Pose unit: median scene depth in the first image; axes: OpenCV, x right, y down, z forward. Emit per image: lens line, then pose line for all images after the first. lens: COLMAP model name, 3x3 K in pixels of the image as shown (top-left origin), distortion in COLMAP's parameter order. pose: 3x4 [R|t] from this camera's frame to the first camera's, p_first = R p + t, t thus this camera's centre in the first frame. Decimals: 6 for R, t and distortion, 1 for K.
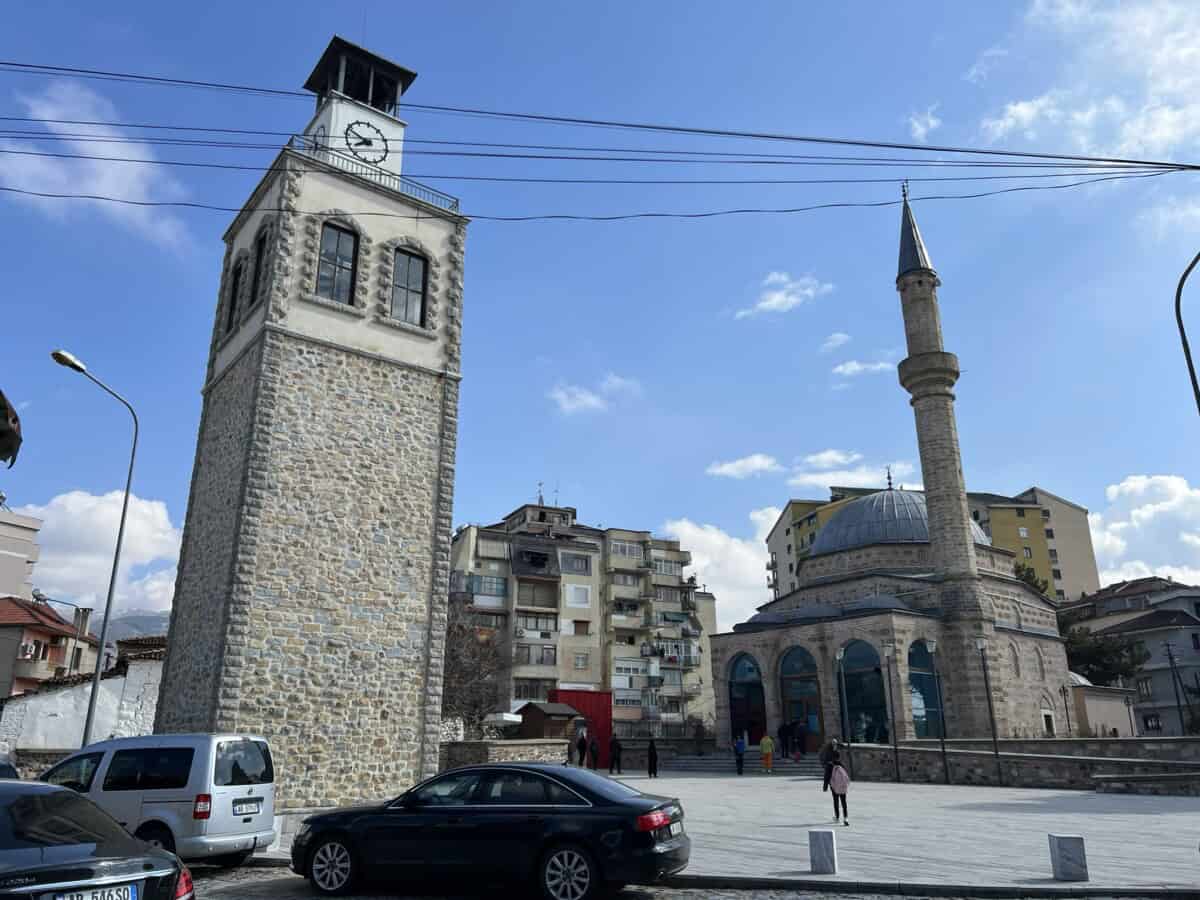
lens RADIAL K [[877.8, 0, 600.0], [0, 877.8, 450.0], [0, 0, 1]] dist [0.059782, -0.096564]
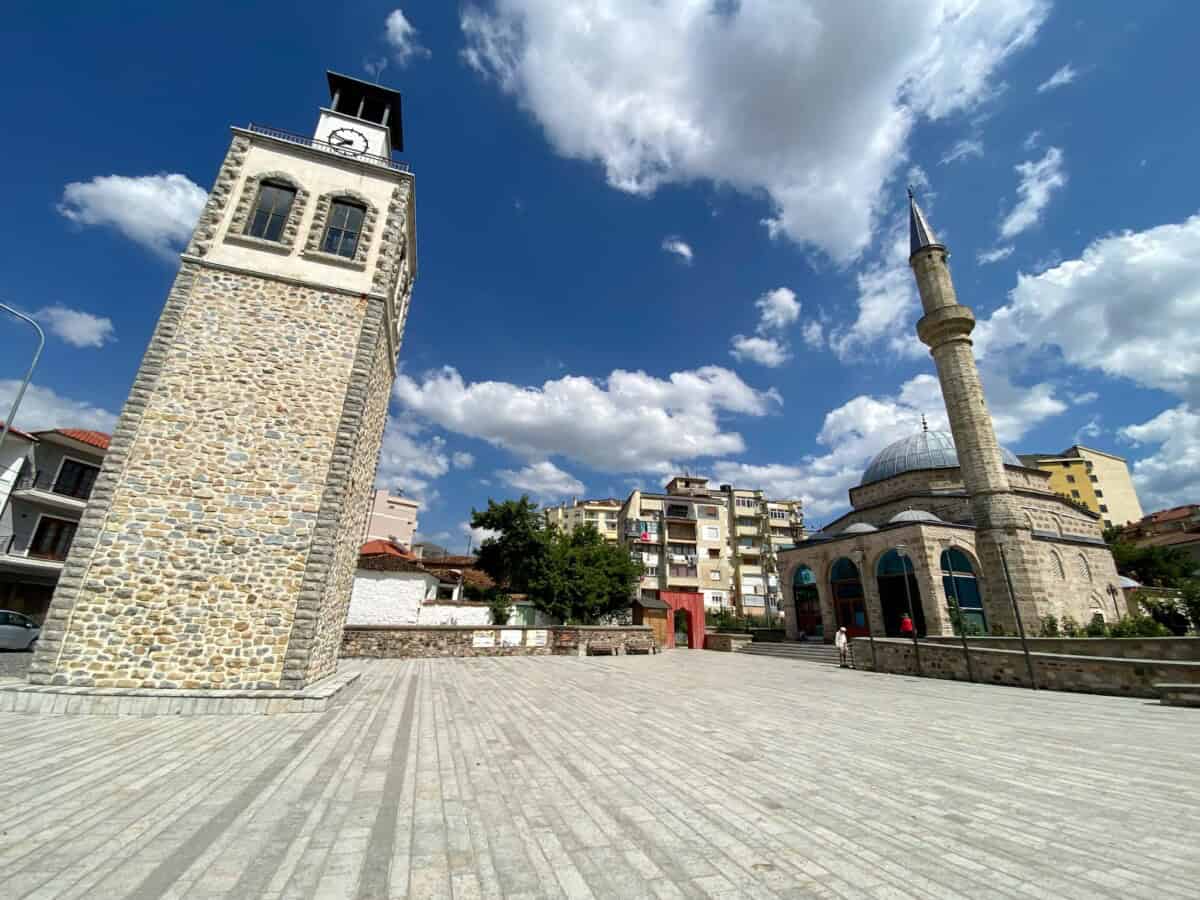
lens RADIAL K [[487.6, 0, 600.0], [0, 487.6, 450.0], [0, 0, 1]] dist [0.016697, -0.019982]
pose [[0.945202, -0.087858, -0.314443, 0.279251], [0.079103, 0.996042, -0.040523, 0.157909], [0.316759, 0.013429, 0.948411, 0.509661]]
